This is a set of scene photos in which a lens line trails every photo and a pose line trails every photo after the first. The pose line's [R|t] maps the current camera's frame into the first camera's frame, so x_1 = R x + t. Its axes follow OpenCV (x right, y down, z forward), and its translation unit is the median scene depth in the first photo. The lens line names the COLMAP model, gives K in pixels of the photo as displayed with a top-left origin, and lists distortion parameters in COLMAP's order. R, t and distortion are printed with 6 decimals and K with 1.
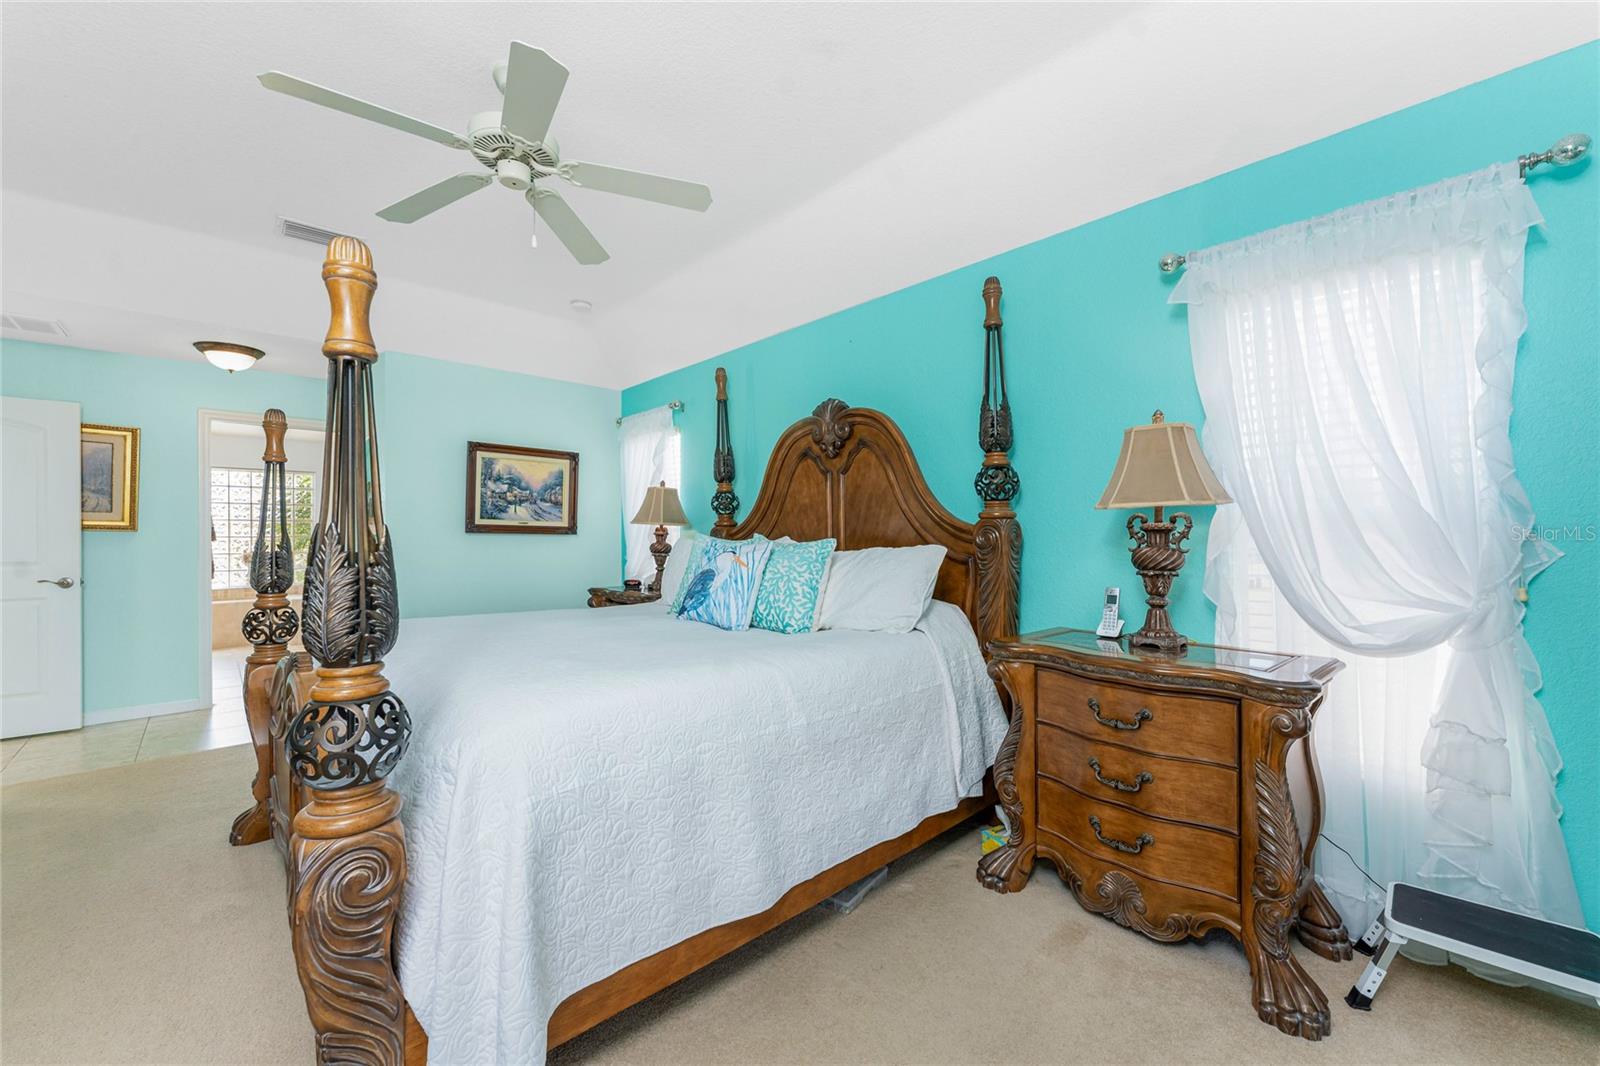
lens RADIAL K [[656.0, 0, 802.2], [0, 656.0, 530.9], [0, 0, 1]] dist [0.000206, 0.000212]
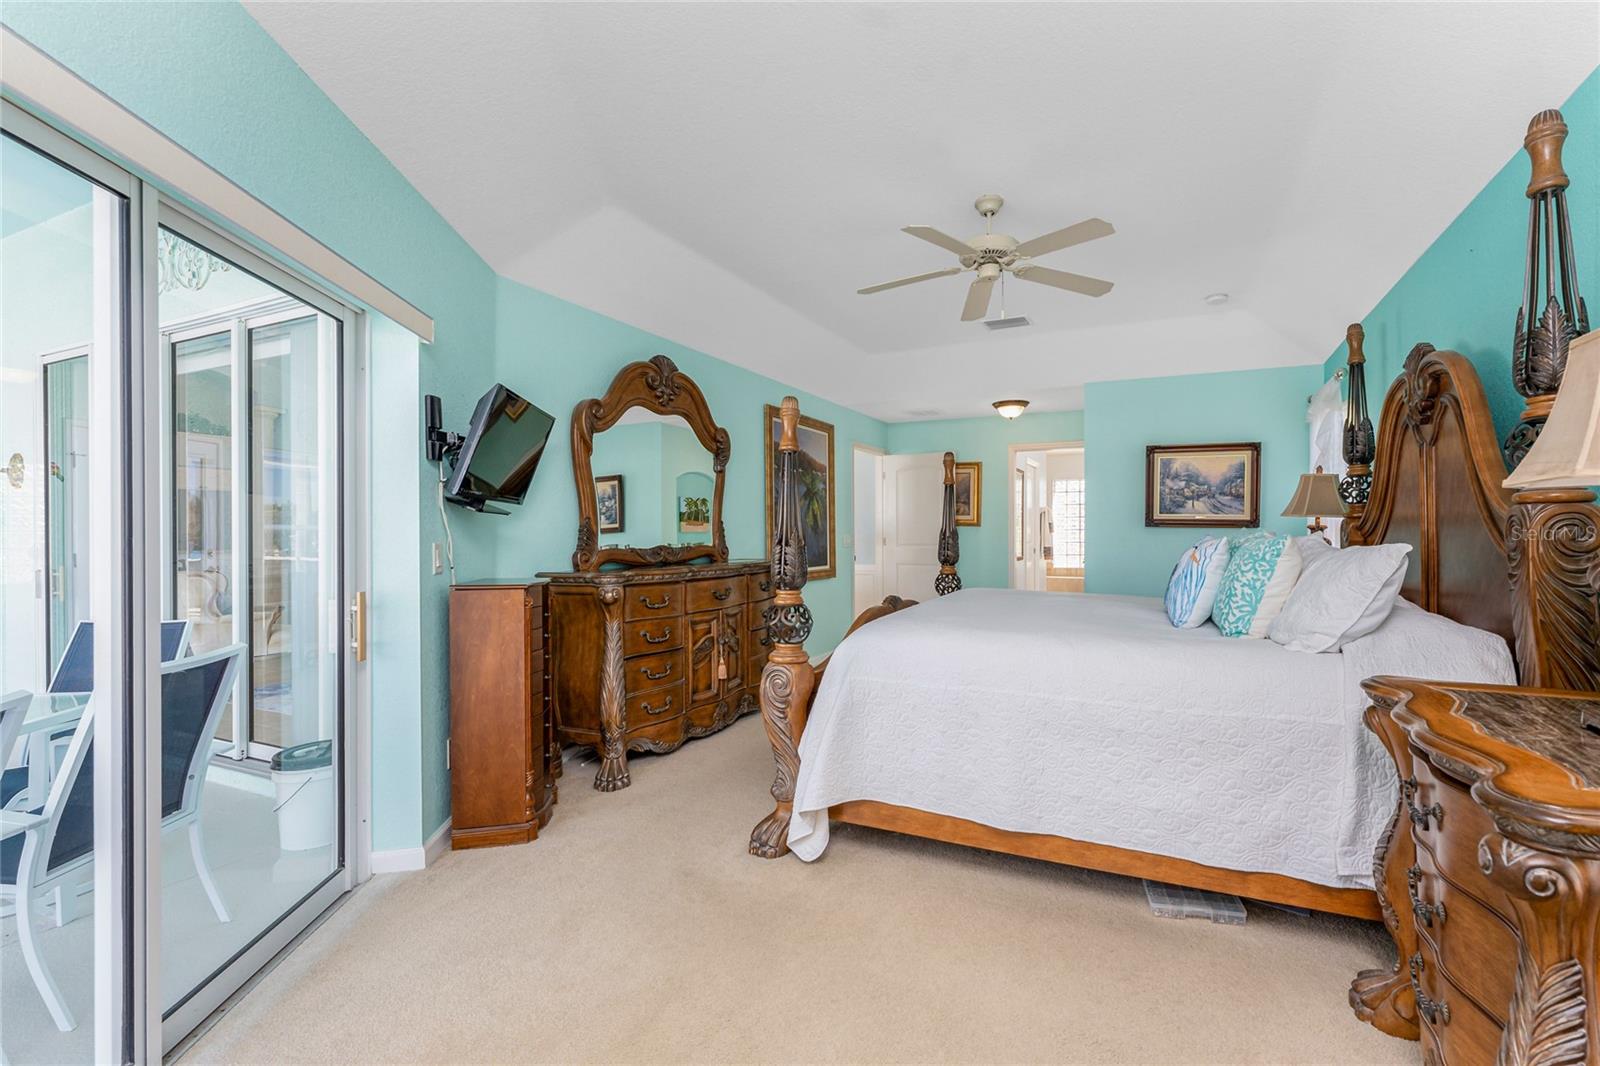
lens RADIAL K [[656.0, 0, 802.2], [0, 656.0, 530.9], [0, 0, 1]] dist [0.000206, 0.000212]
pose [[0.295398, 0.006402, -0.955353, 0.395870], [0.004956, 0.999954, 0.008233, -0.001777], [0.955361, -0.007166, 0.295352, 0.092954]]
